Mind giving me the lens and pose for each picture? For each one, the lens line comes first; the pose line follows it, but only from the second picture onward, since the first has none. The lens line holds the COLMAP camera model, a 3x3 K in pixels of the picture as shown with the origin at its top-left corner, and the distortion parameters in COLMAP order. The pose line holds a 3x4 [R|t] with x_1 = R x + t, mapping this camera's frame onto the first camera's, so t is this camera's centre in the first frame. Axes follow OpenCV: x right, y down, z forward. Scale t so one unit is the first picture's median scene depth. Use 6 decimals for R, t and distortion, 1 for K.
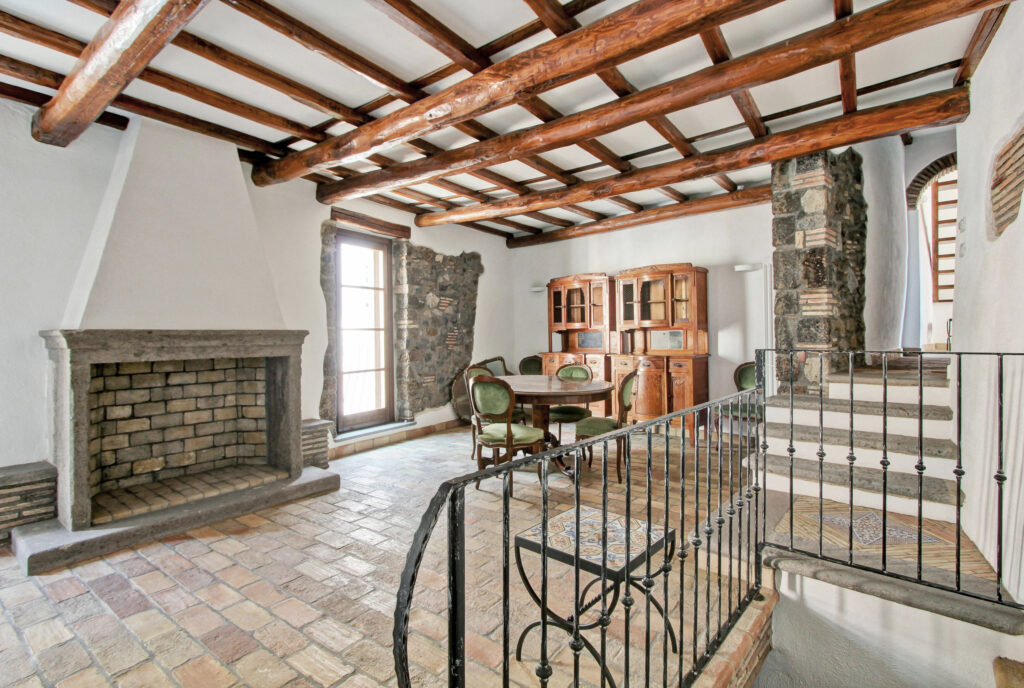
lens RADIAL K [[481.6, 0, 512.0], [0, 481.6, 344.0], [0, 0, 1]] dist [-0.021973, 0.005940]
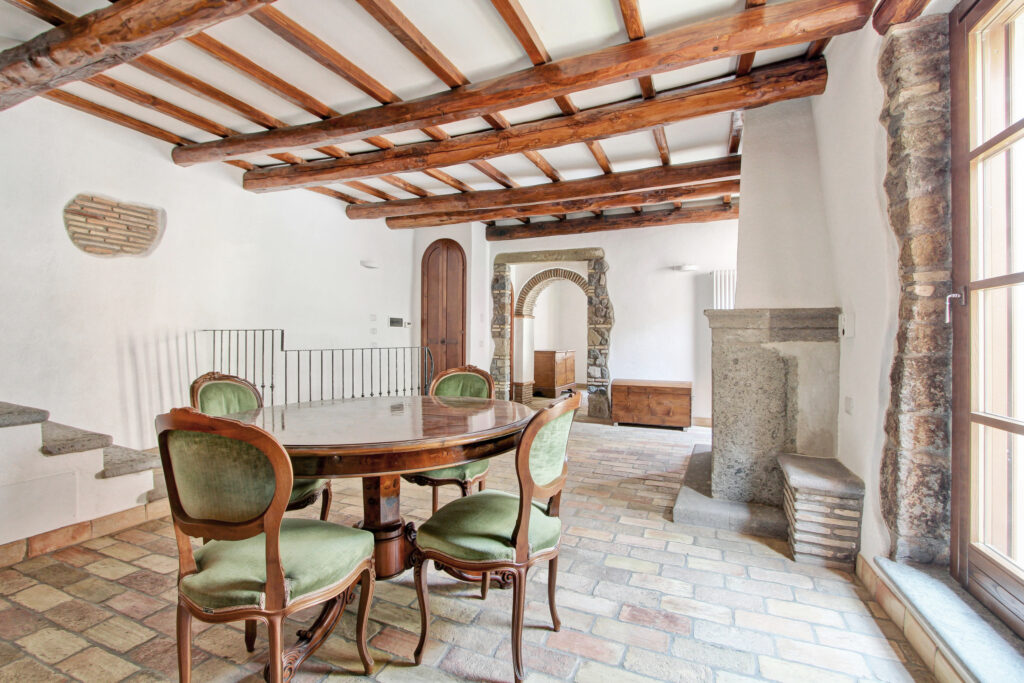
lens RADIAL K [[489.4, 0, 512.0], [0, 489.4, 341.5], [0, 0, 1]] dist [-0.052105, 0.000524]
pose [[-0.979719, 0.005278, -0.200305, 0.042082], [-0.000390, 0.999601, 0.028244, 0.000477], [0.200374, 0.027750, -0.979326, 1.683834]]
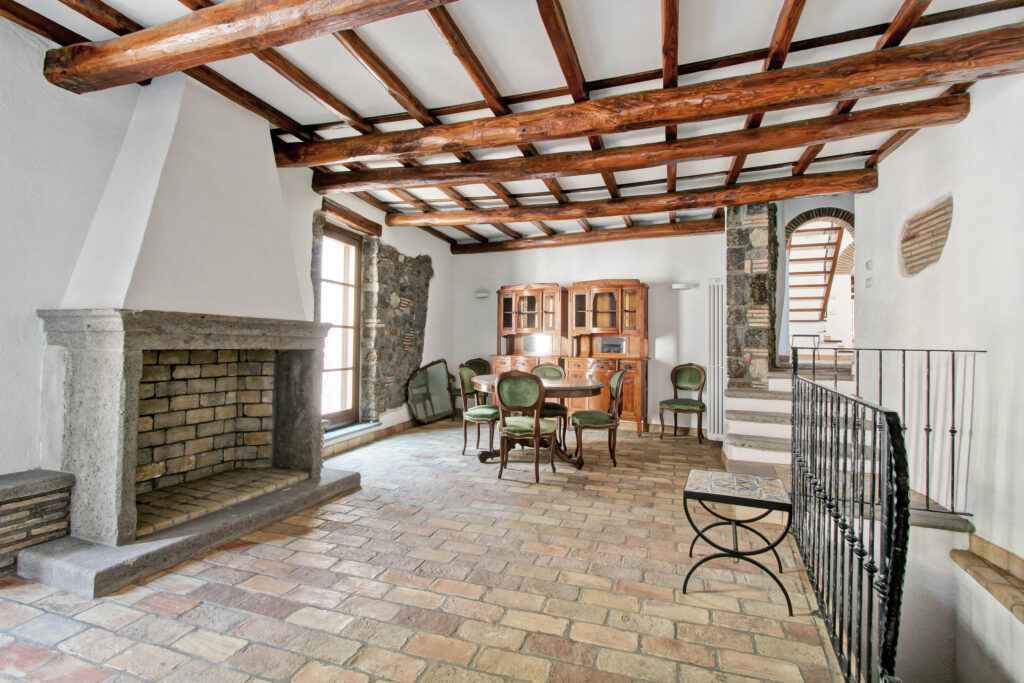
lens RADIAL K [[476.3, 0, 512.0], [0, 476.3, 341.5], [0, 0, 1]] dist [-0.012695, 0.000302]
pose [[0.954144, 0.026141, 0.298204, -0.363990], [-0.018891, 0.999452, -0.027169, 0.027045], [-0.298751, 0.020290, 0.954115, -0.017494]]
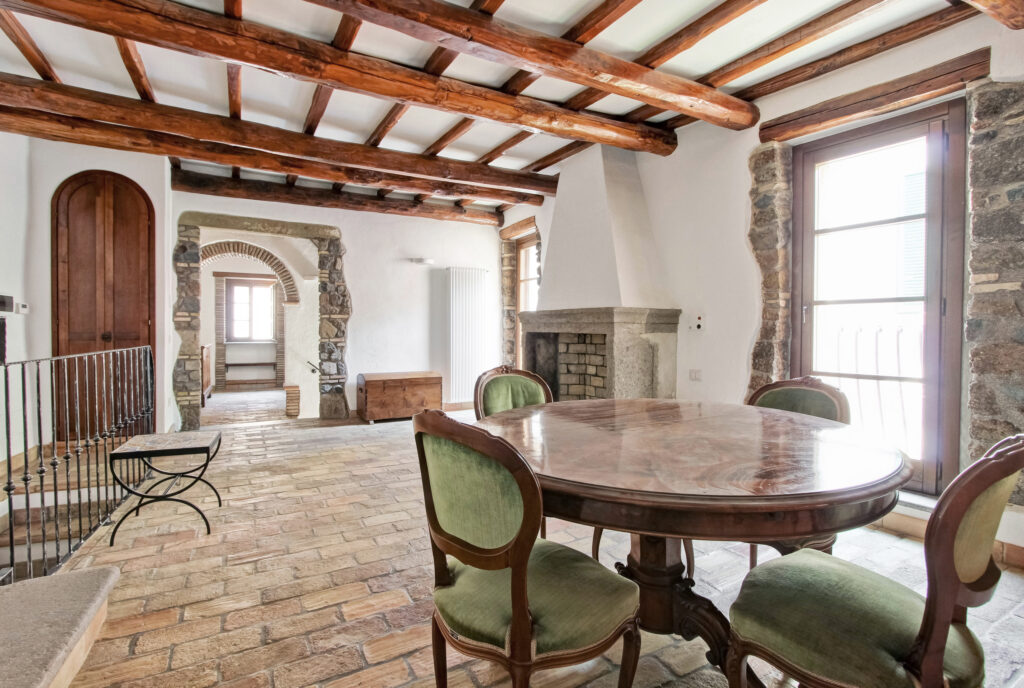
lens RADIAL K [[481.6, 0, 512.0], [0, 481.6, 344.0], [0, 0, 1]] dist [-0.021973, 0.005940]
pose [[-0.410545, 0.037391, -0.911073, 0.508286], [-0.016093, 0.998706, 0.048240, 0.000474], [0.911698, 0.034467, -0.409412, 1.203327]]
